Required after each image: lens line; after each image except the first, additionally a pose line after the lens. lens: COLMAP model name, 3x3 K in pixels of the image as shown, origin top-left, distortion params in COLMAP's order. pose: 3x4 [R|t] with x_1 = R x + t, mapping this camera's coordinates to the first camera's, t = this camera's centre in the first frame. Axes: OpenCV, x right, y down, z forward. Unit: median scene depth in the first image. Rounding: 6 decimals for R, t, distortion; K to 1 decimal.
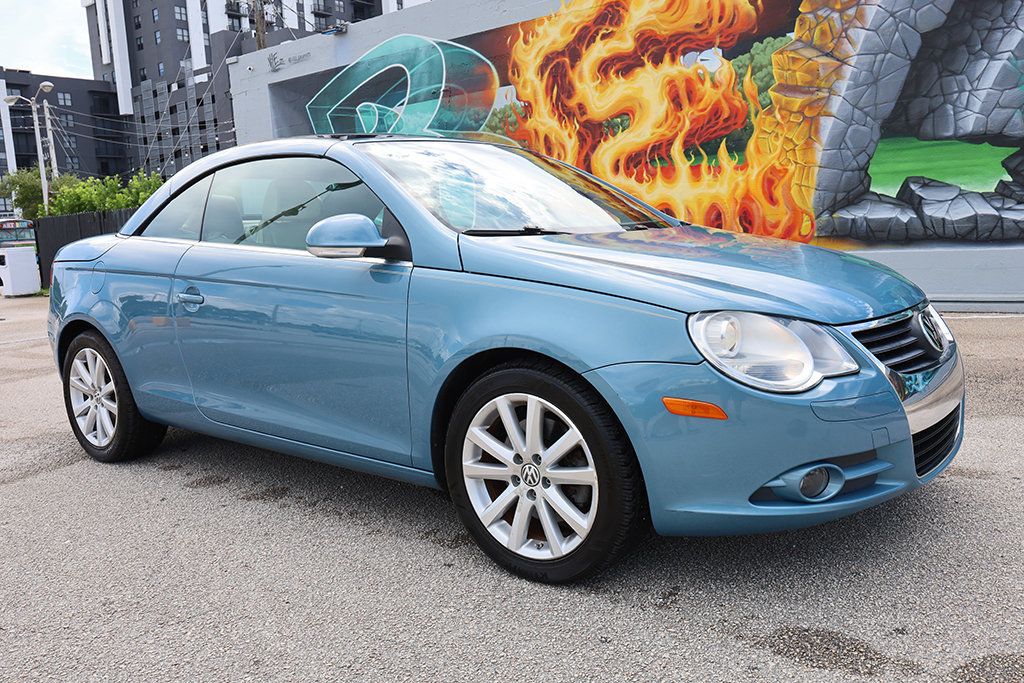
lens RADIAL K [[830.3, 0, 519.0], [0, 830.3, 336.7], [0, 0, 1]] dist [0.019411, -0.010772]
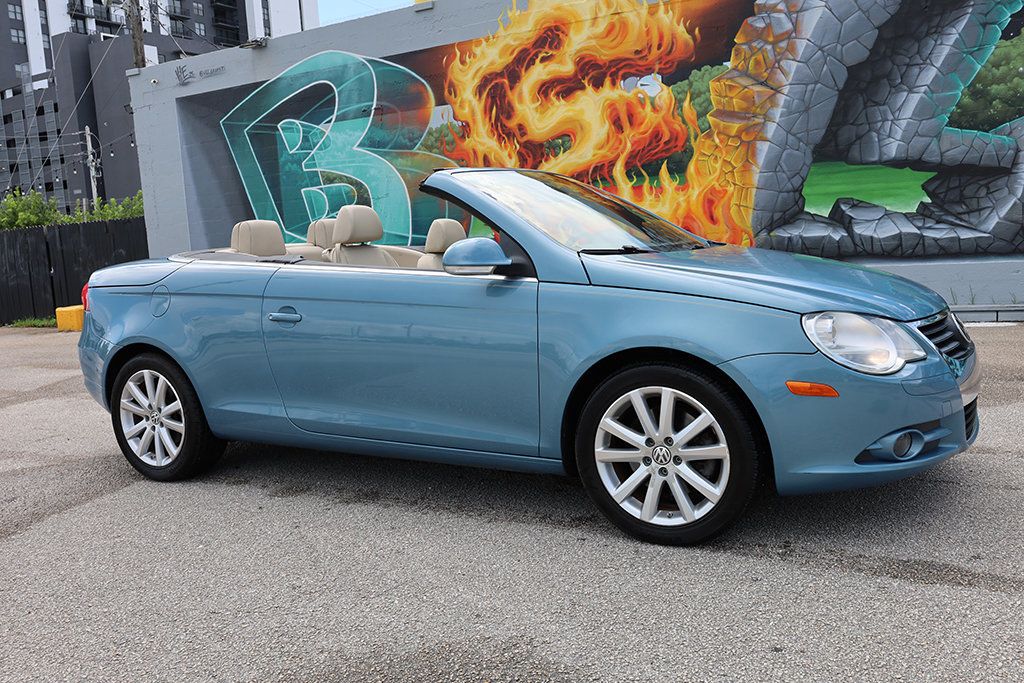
lens RADIAL K [[877.7, 0, 515.3], [0, 877.7, 343.6], [0, 0, 1]] dist [0.010233, -0.009527]
pose [[0.990610, -0.021160, 0.135071, -0.092671], [0.023939, 0.999533, -0.018980, 0.006664], [-0.134606, 0.022036, 0.990654, -0.056388]]
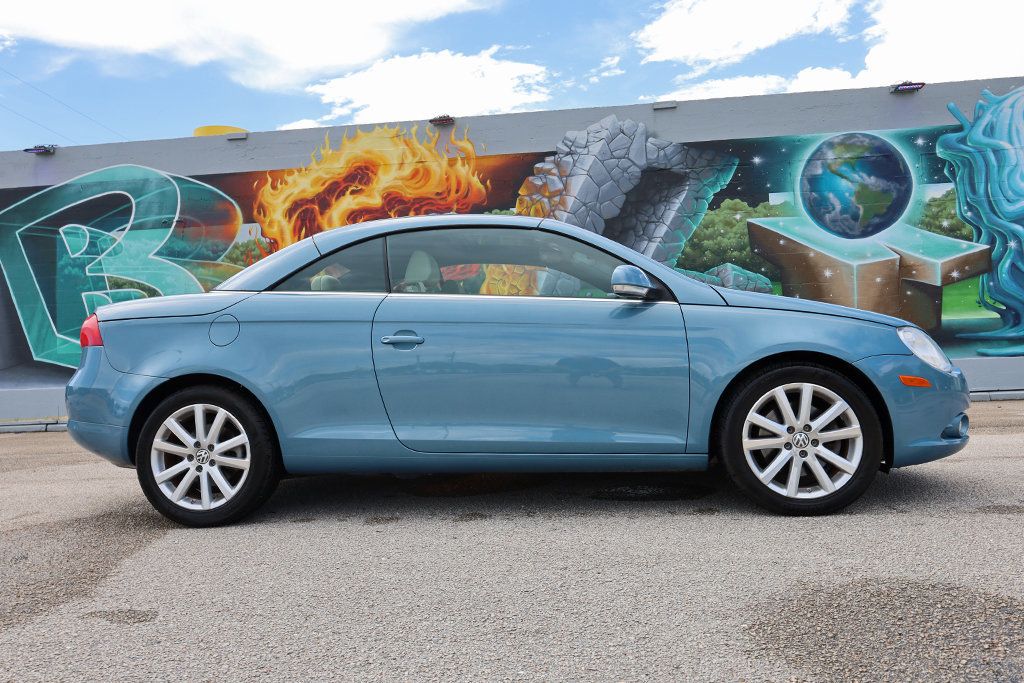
lens RADIAL K [[760.8, 0, 499.2], [0, 760.8, 323.6], [0, 0, 1]] dist [0.003990, 0.001066]
pose [[0.855625, 0.052098, 0.514967, -0.293031], [0.058419, 0.978844, -0.196092, 0.050833], [-0.514288, 0.197865, 0.834480, 0.030157]]
